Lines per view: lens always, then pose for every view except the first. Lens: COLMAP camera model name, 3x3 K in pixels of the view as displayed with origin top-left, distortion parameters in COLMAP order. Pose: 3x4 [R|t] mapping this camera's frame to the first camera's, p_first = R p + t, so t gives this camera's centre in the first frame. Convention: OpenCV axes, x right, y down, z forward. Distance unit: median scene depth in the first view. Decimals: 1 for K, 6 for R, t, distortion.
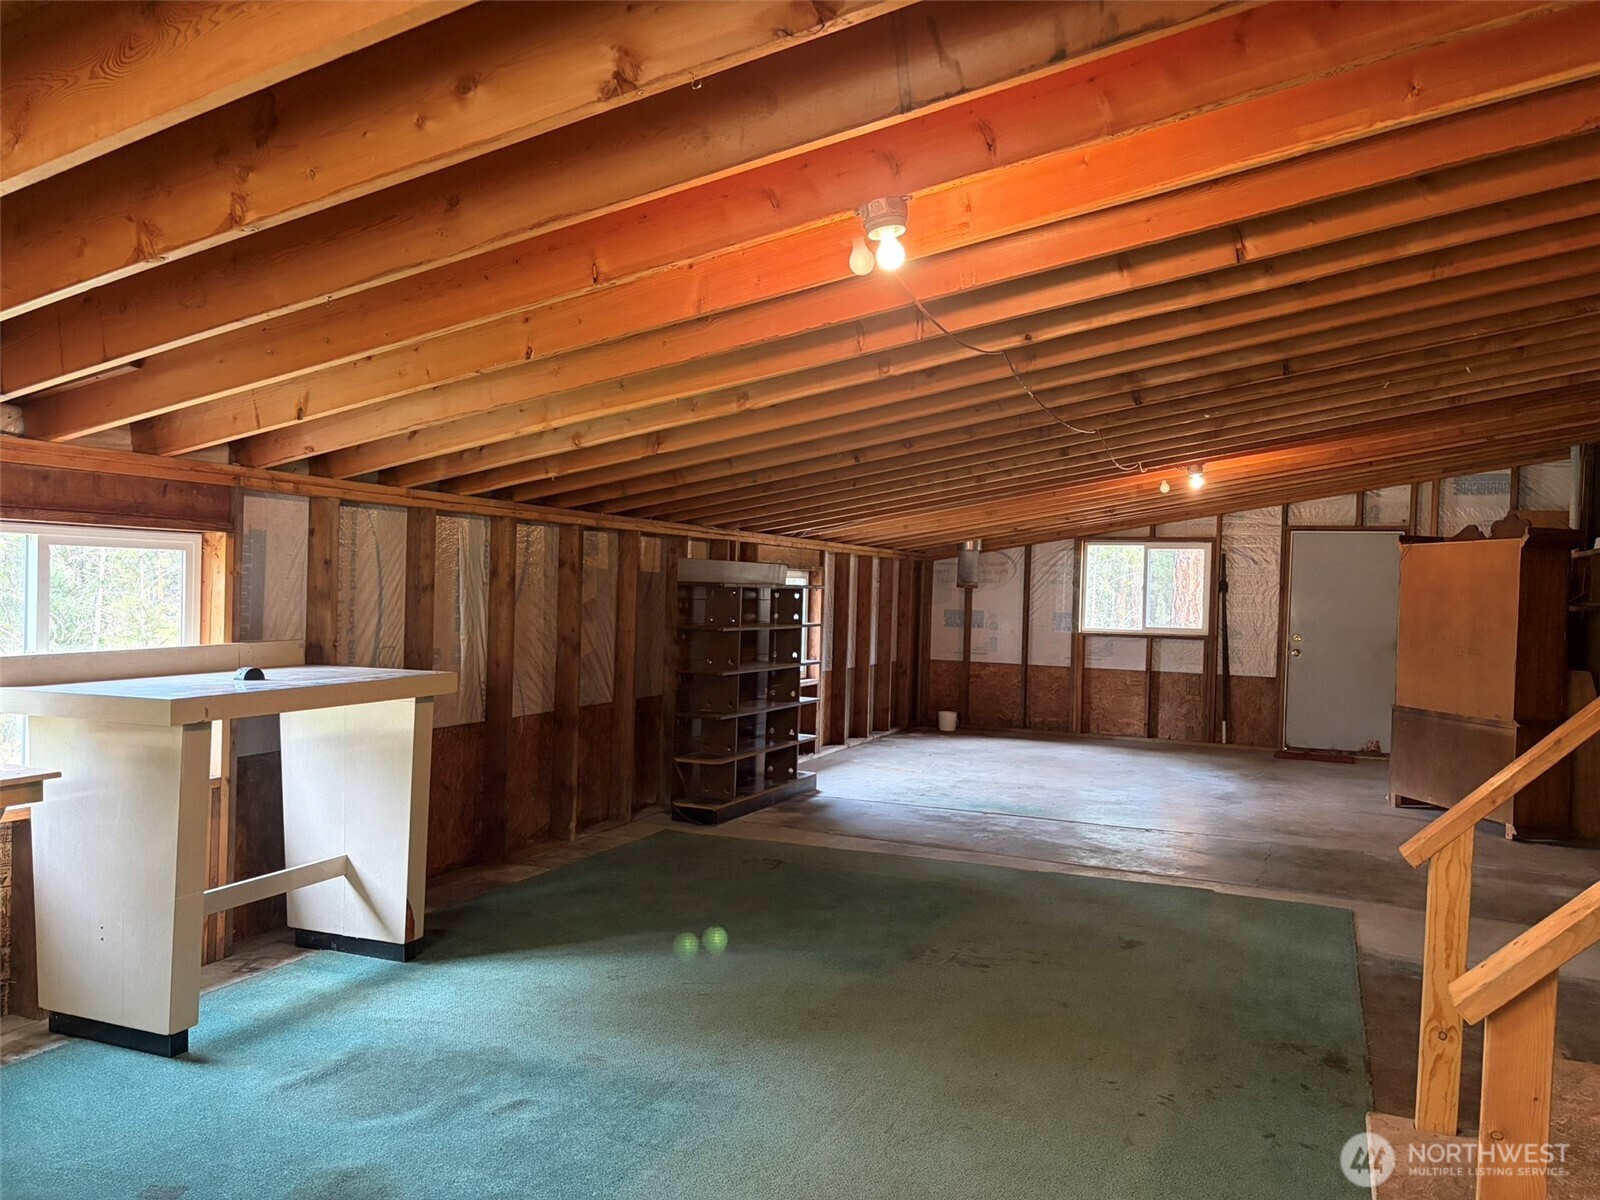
lens RADIAL K [[1211.1, 0, 800.0], [0, 1211.1, 600.0], [0, 0, 1]] dist [0.030709, -0.036944]
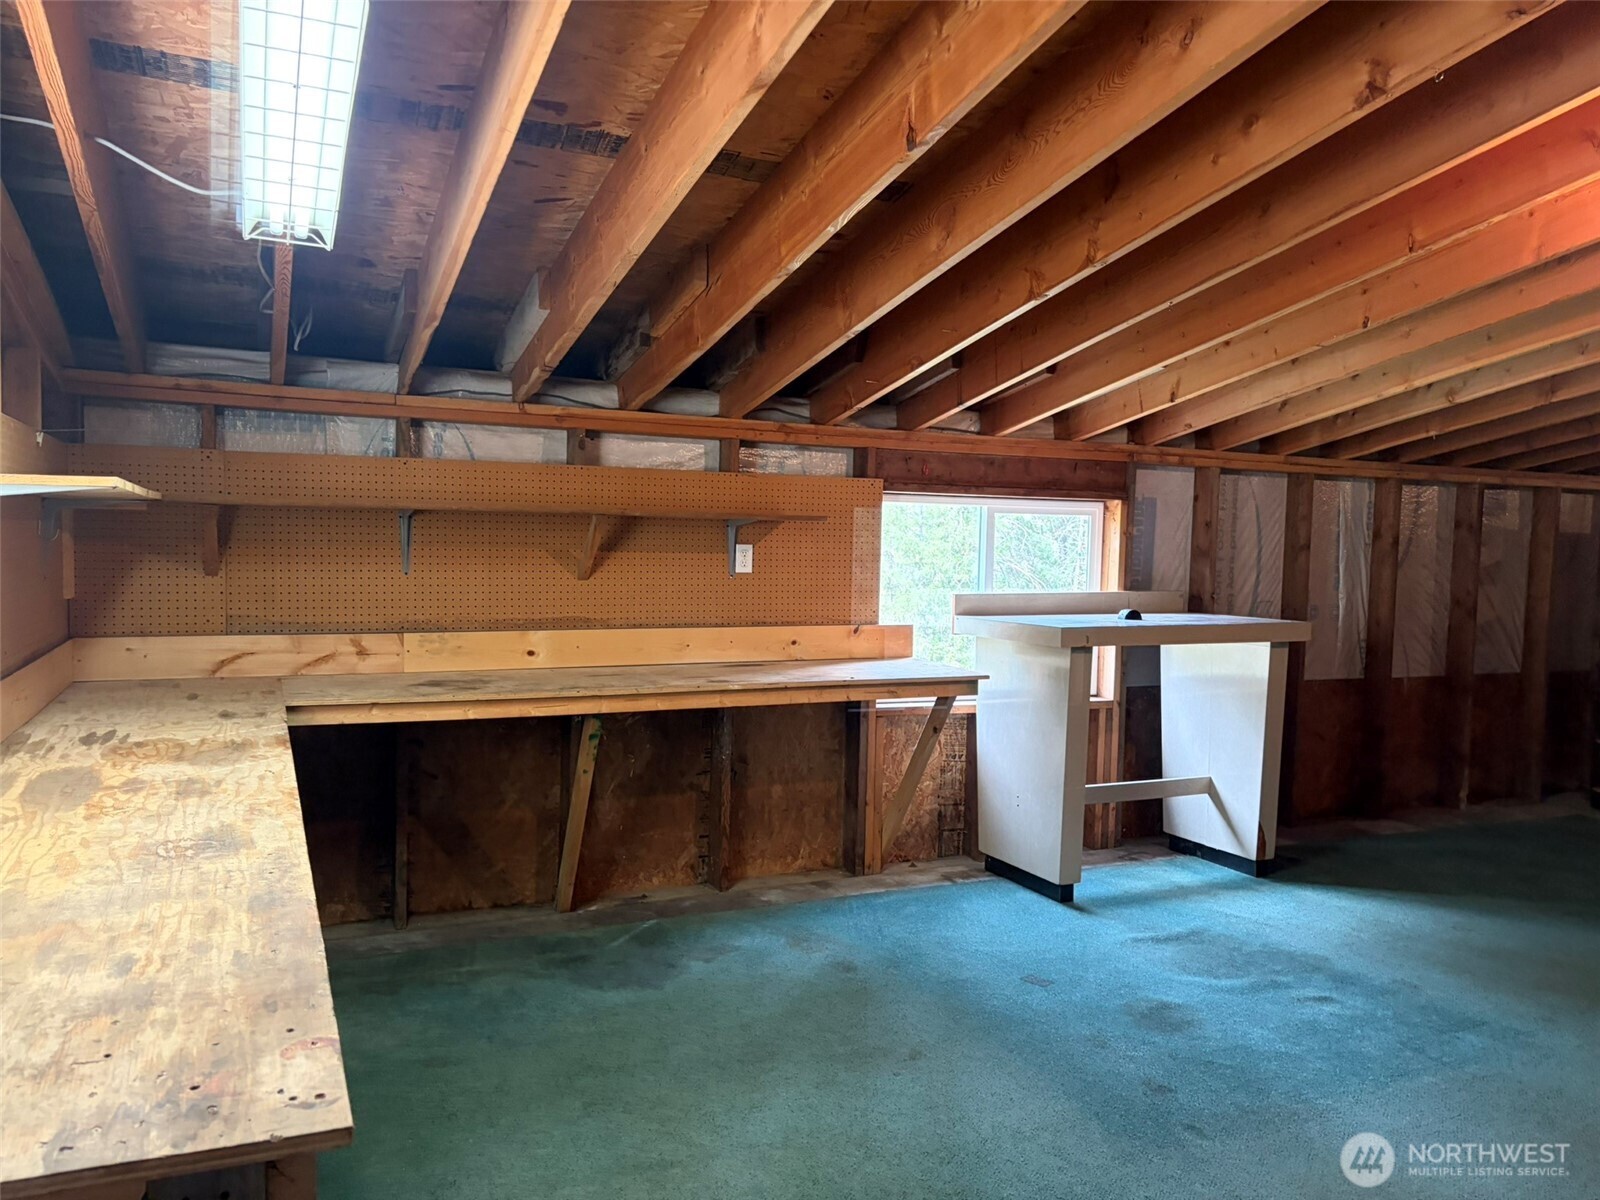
lens RADIAL K [[1197.4, 0, 753.8], [0, 1197.4, 629.0], [0, 0, 1]] dist [-0.000928, 0.001816]
pose [[0.703302, 0.045866, -0.709410, 0.122999], [-0.013297, 0.998591, 0.051380, 0.016148], [0.710767, -0.026703, 0.702921, -0.106013]]
